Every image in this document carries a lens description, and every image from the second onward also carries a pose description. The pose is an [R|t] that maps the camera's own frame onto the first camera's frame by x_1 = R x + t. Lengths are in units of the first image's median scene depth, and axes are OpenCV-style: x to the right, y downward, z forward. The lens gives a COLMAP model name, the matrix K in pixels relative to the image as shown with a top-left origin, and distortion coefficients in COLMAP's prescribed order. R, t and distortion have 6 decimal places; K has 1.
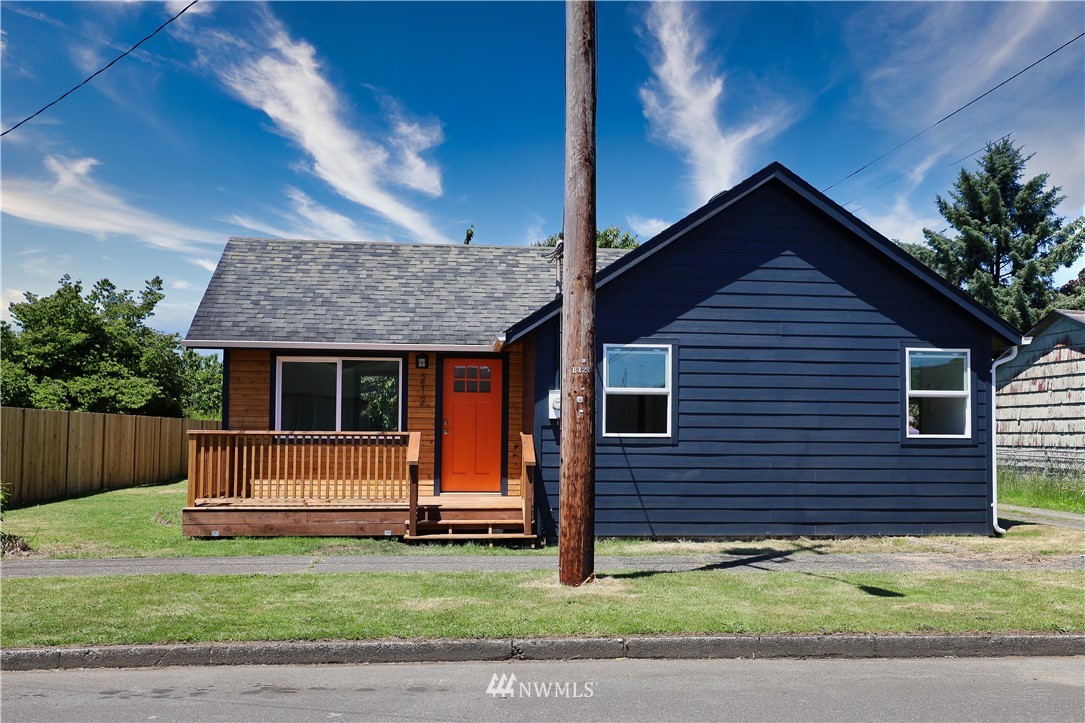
lens RADIAL K [[1103.3, 0, 554.7], [0, 1103.3, 381.2], [0, 0, 1]] dist [0.054352, 0.000000]
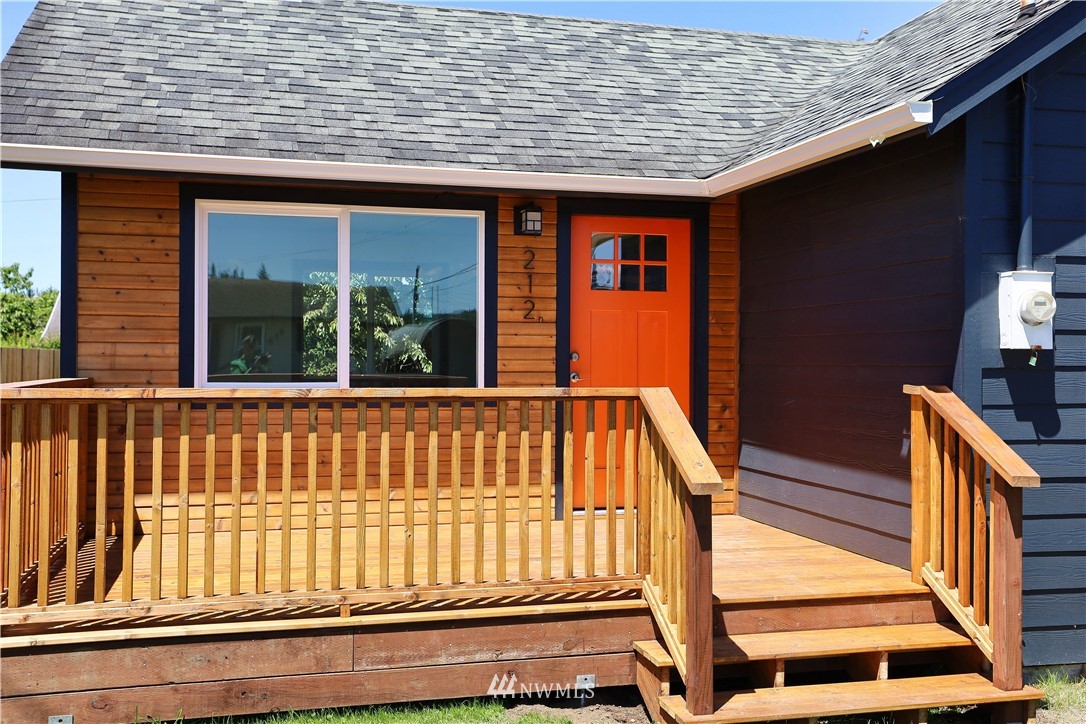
lens RADIAL K [[1104.3, 0, 531.6], [0, 1104.3, 348.7], [0, 0, 1]] dist [0.054352, 0.000000]
pose [[0.990832, -0.002189, 0.135081, -0.201265], [-0.002894, 0.999295, 0.037424, 0.019614], [-0.135067, -0.037471, 0.990128, 0.624713]]
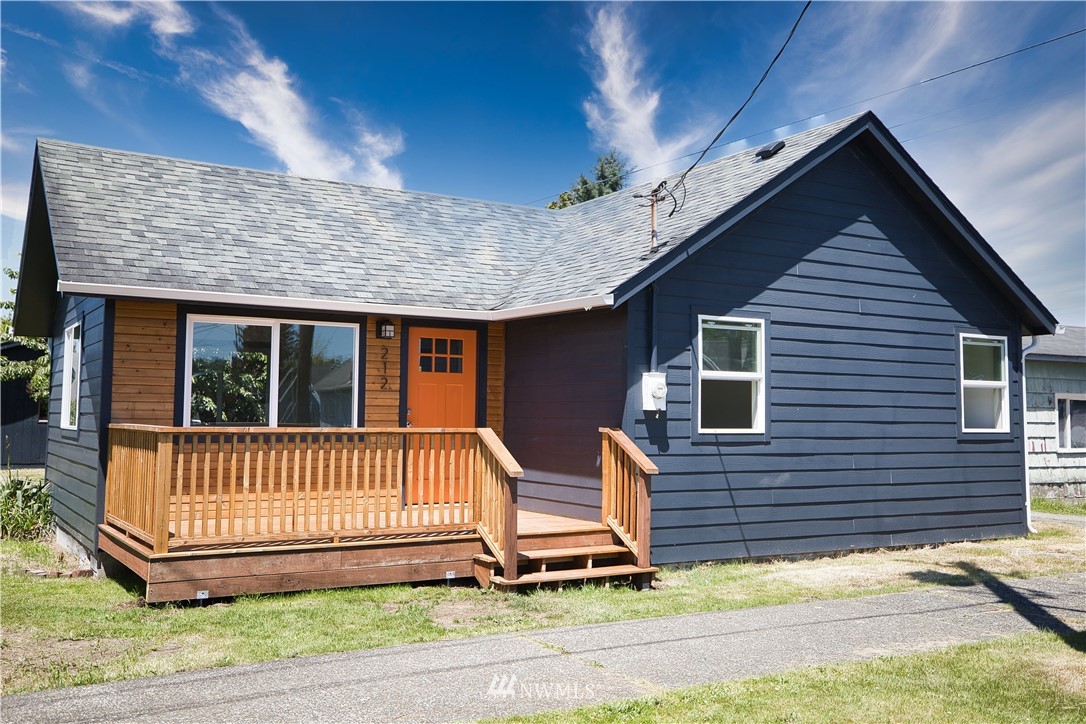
lens RADIAL K [[1037.4, 0, 541.3], [0, 1037.4, 345.6], [0, 0, 1]] dist [0.060229, 0.000000]
pose [[0.911957, 0.029535, 0.409220, -0.347926], [-0.022911, 0.999515, -0.021083, 0.006072], [-0.409645, 0.009851, 0.912192, 0.358715]]
